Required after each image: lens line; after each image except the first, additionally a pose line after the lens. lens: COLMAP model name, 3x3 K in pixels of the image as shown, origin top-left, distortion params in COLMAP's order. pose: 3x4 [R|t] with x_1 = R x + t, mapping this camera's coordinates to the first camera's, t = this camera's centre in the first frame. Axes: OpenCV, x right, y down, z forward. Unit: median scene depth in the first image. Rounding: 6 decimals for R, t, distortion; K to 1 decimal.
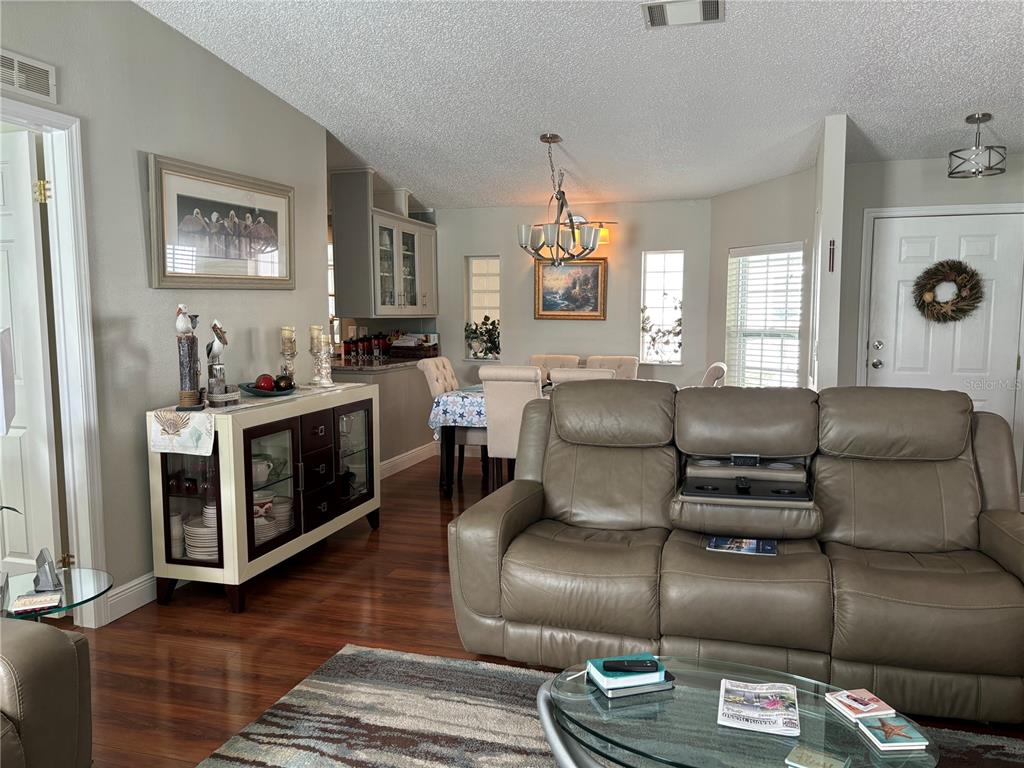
lens RADIAL K [[791.5, 0, 512.0], [0, 791.5, 384.0], [0, 0, 1]] dist [0.048713, -0.000194]
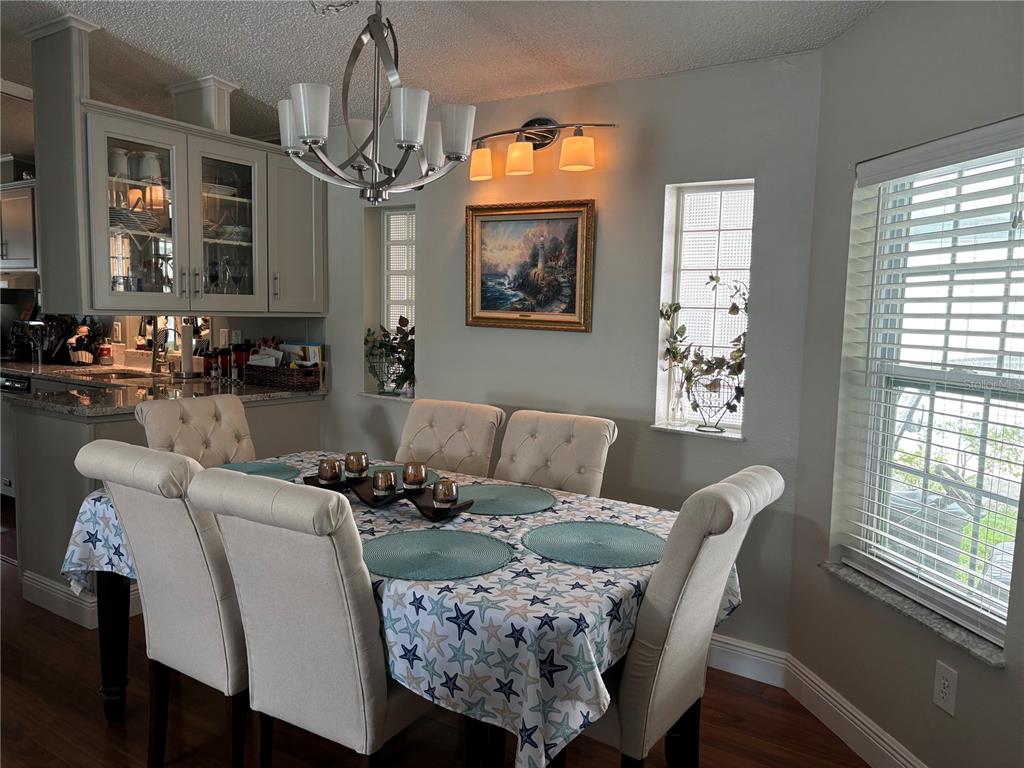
lens RADIAL K [[791.5, 0, 512.0], [0, 791.5, 384.0], [0, 0, 1]] dist [0.048713, -0.000194]
pose [[0.951938, 0.047640, -0.302562, 0.220332], [-0.043201, 0.998838, 0.021352, -0.057419], [0.303227, -0.007255, 0.952891, 0.527435]]
